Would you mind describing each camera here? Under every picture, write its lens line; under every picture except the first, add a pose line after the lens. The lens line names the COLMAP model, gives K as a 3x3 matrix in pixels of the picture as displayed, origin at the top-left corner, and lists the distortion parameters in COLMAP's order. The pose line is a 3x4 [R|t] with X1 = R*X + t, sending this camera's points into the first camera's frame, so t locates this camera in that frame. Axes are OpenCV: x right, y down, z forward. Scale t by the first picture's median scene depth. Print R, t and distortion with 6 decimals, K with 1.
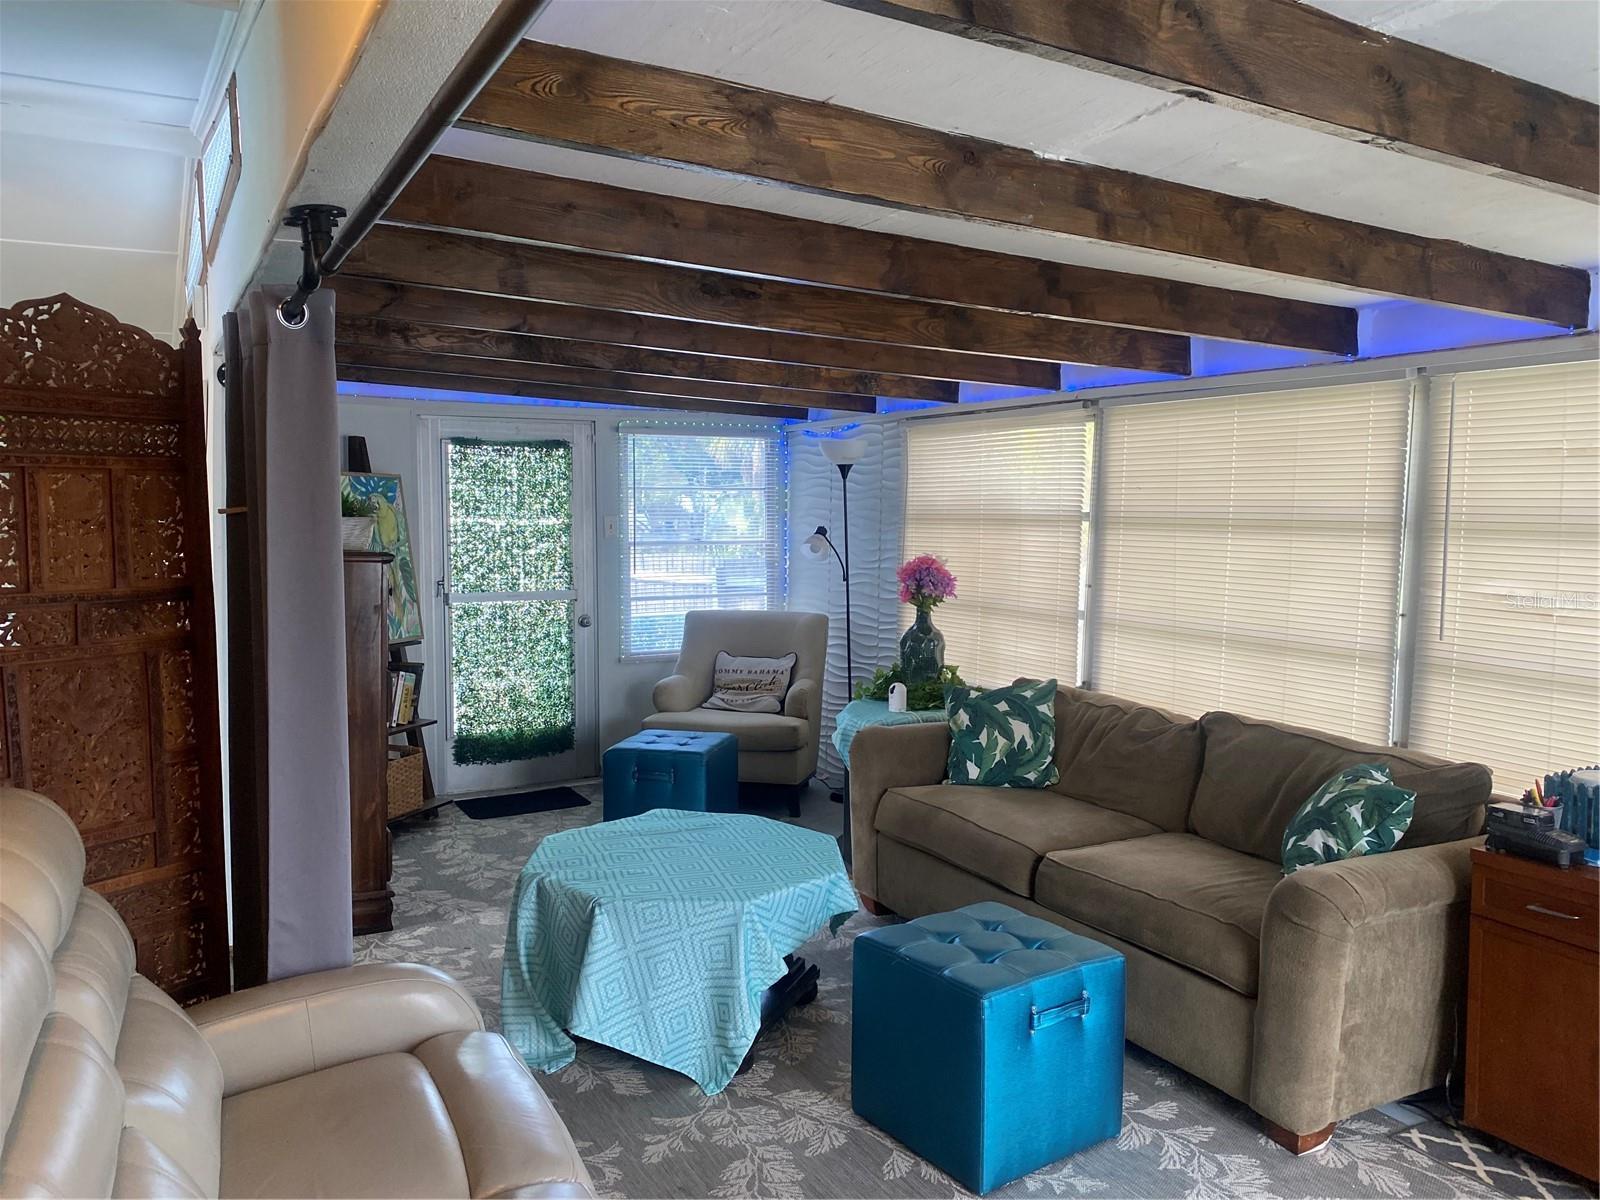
lens RADIAL K [[1238.9, 0, 800.0], [0, 1238.9, 600.0], [0, 0, 1]] dist [0.120072, -0.238507]
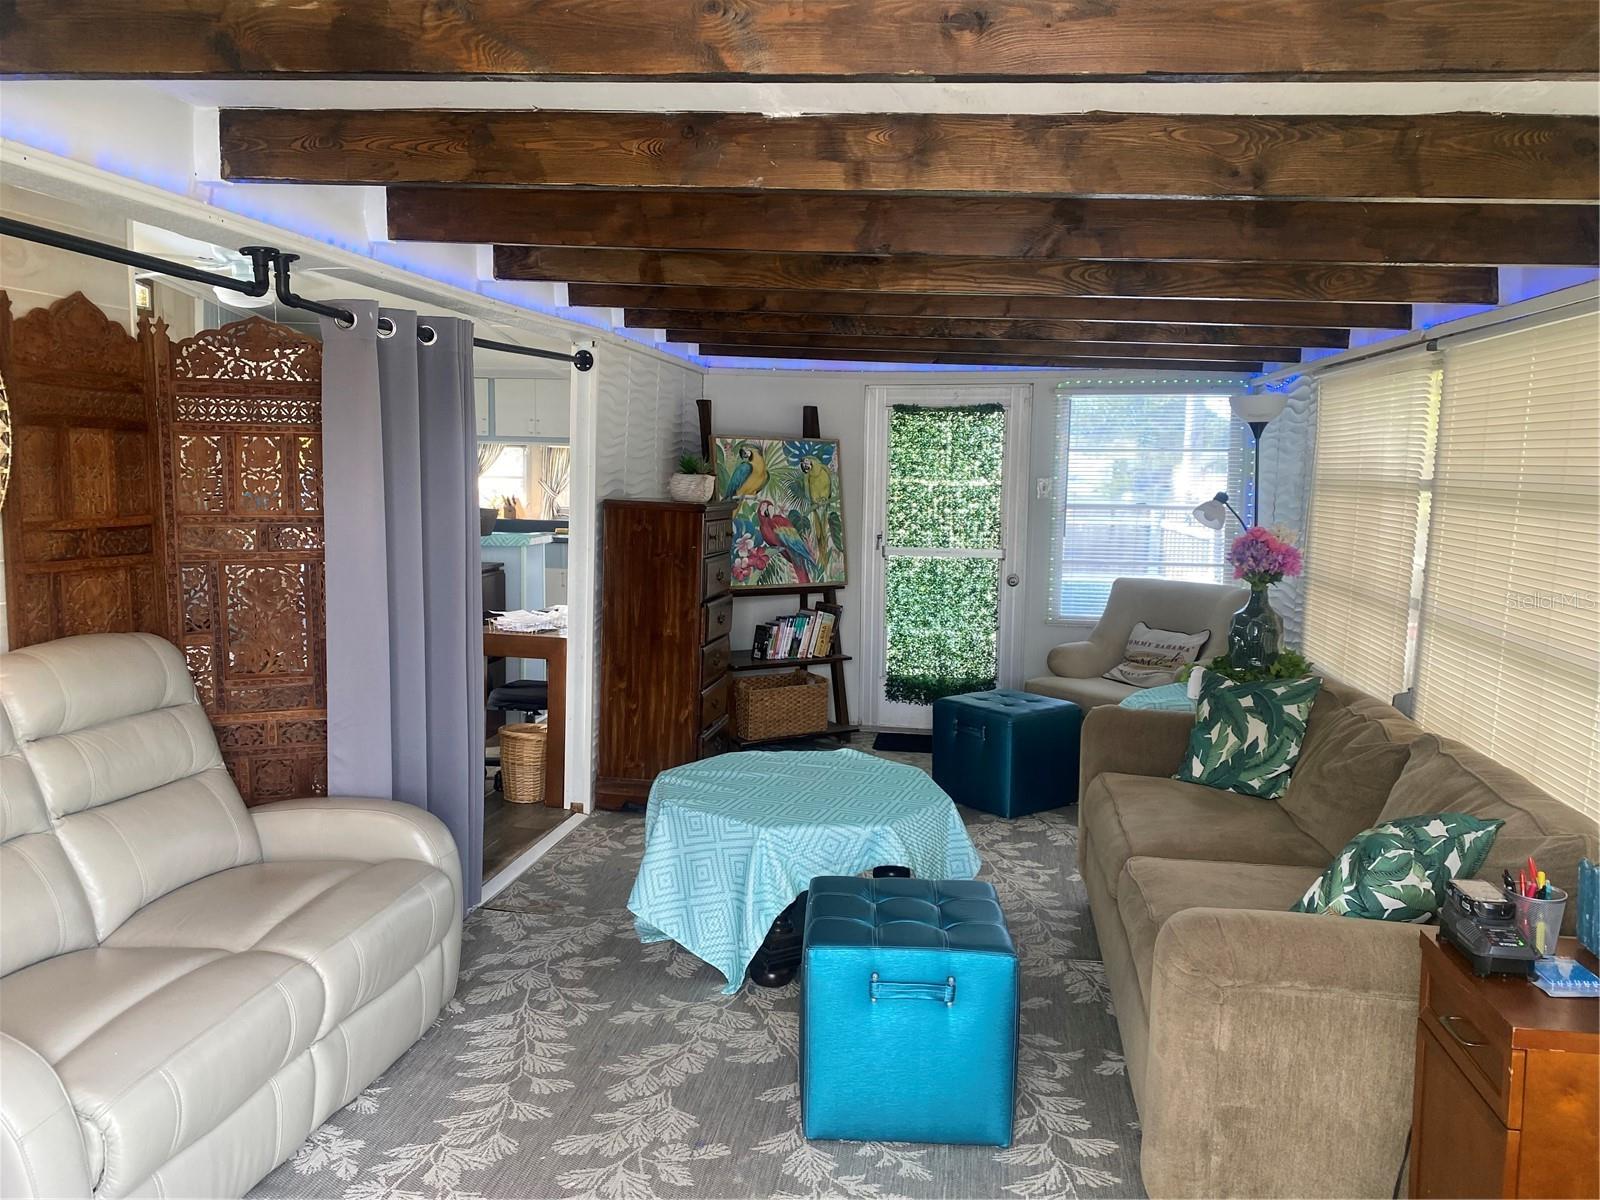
lens RADIAL K [[1238.9, 0, 800.0], [0, 1238.9, 600.0], [0, 0, 1]] dist [0.120072, -0.238507]
pose [[0.782407, 0.076044, -0.618107, 0.394378], [-0.058590, 0.997103, 0.048507, -0.007973], [0.620005, -0.001738, 0.784596, 0.102900]]
